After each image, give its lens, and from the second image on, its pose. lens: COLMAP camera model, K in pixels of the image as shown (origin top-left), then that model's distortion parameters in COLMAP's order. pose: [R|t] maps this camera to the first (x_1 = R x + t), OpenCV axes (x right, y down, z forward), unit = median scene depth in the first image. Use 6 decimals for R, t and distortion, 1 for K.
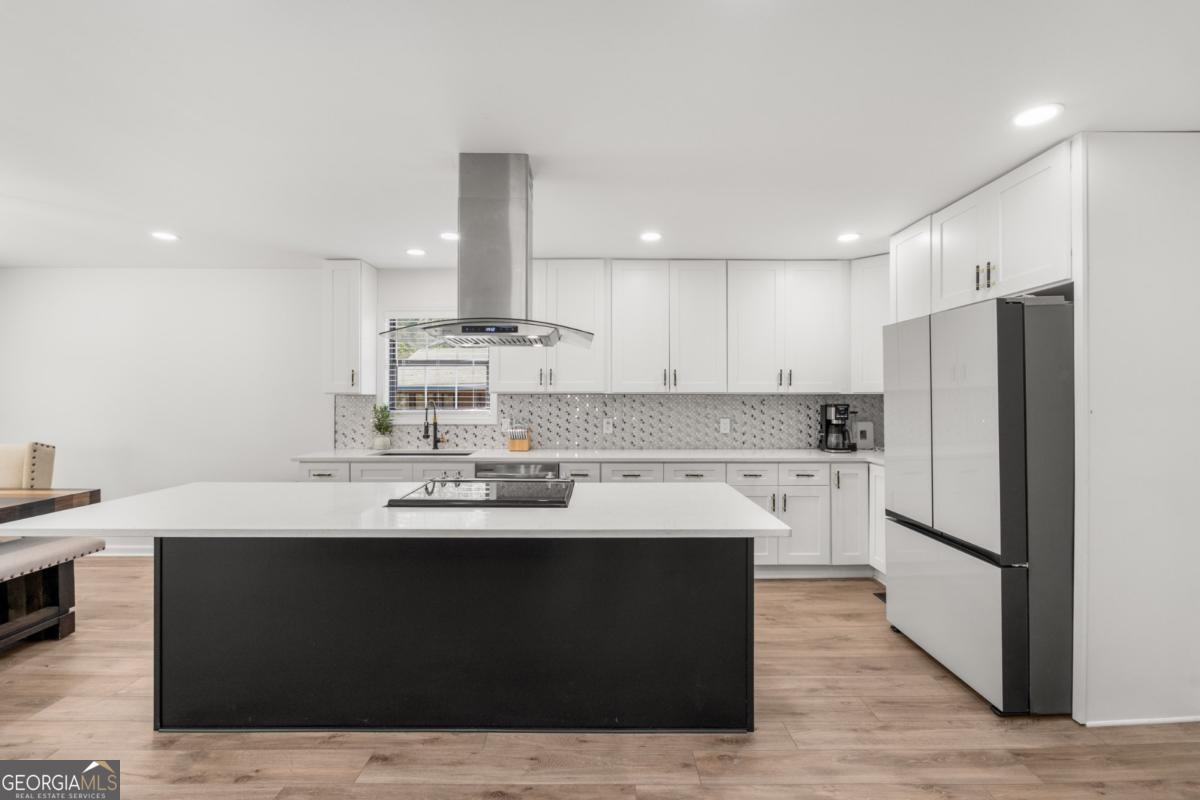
lens RADIAL K [[530.3, 0, 599.2], [0, 530.3, 392.8], [0, 0, 1]] dist [-0.000624, 0.000190]
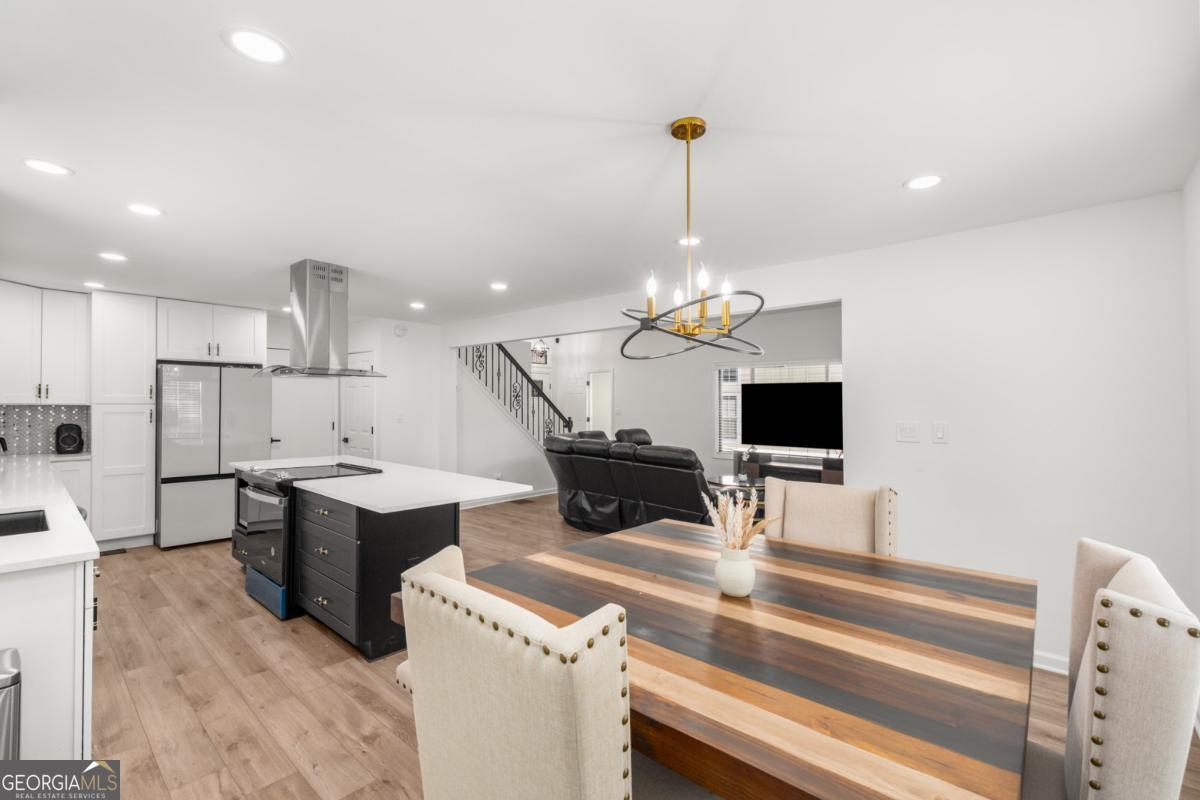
lens RADIAL K [[529.2, 0, 597.5], [0, 529.2, 404.0], [0, 0, 1]] dist [-0.000171, -0.000463]
pose [[-0.747917, -0.000629, 0.663792, -1.124501], [-0.010182, 0.999893, -0.010525, -0.004783], [-0.663714, -0.014630, -0.747844, 0.982577]]
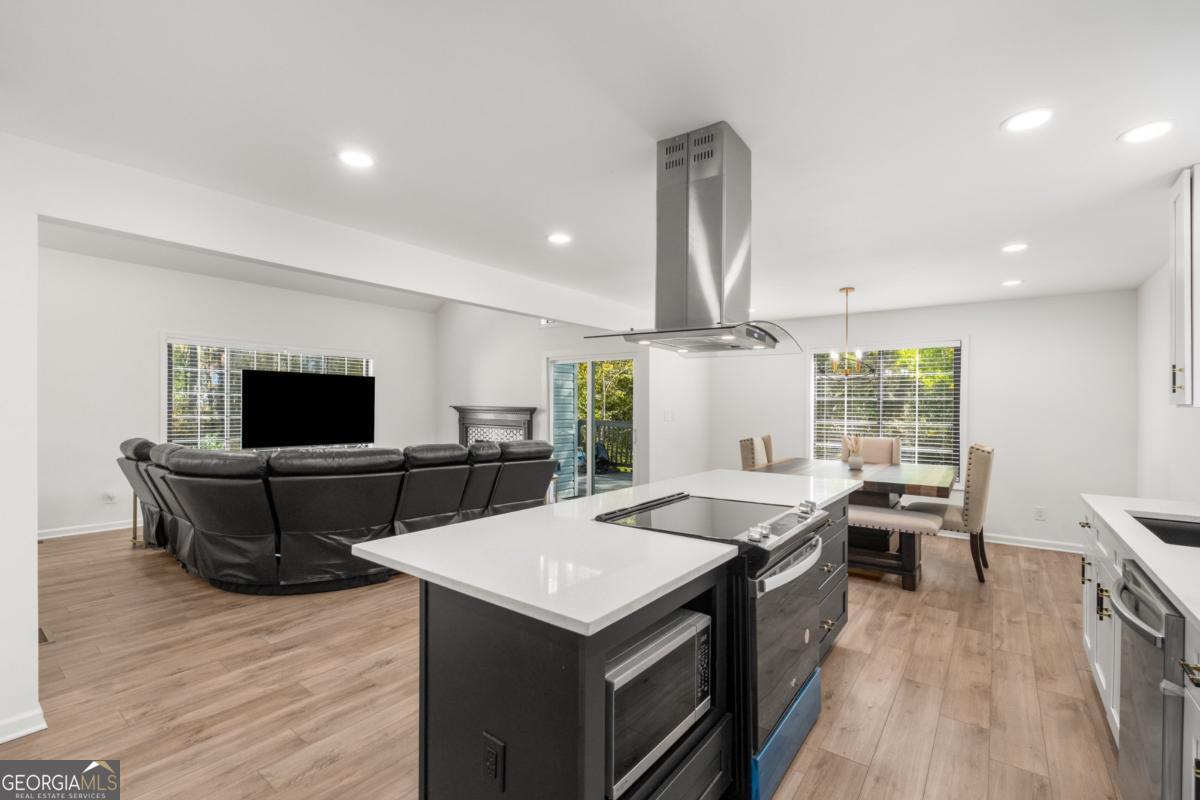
lens RADIAL K [[518.9, 0, 602.6], [0, 518.9, 409.3], [0, 0, 1]] dist [-0.002826, 0.000063]
pose [[-0.599247, 0.000180, -0.800564, 0.356978], [-0.000527, 1.000000, 0.000620, 0.003680], [0.800564, 0.000794, -0.599247, 0.835315]]
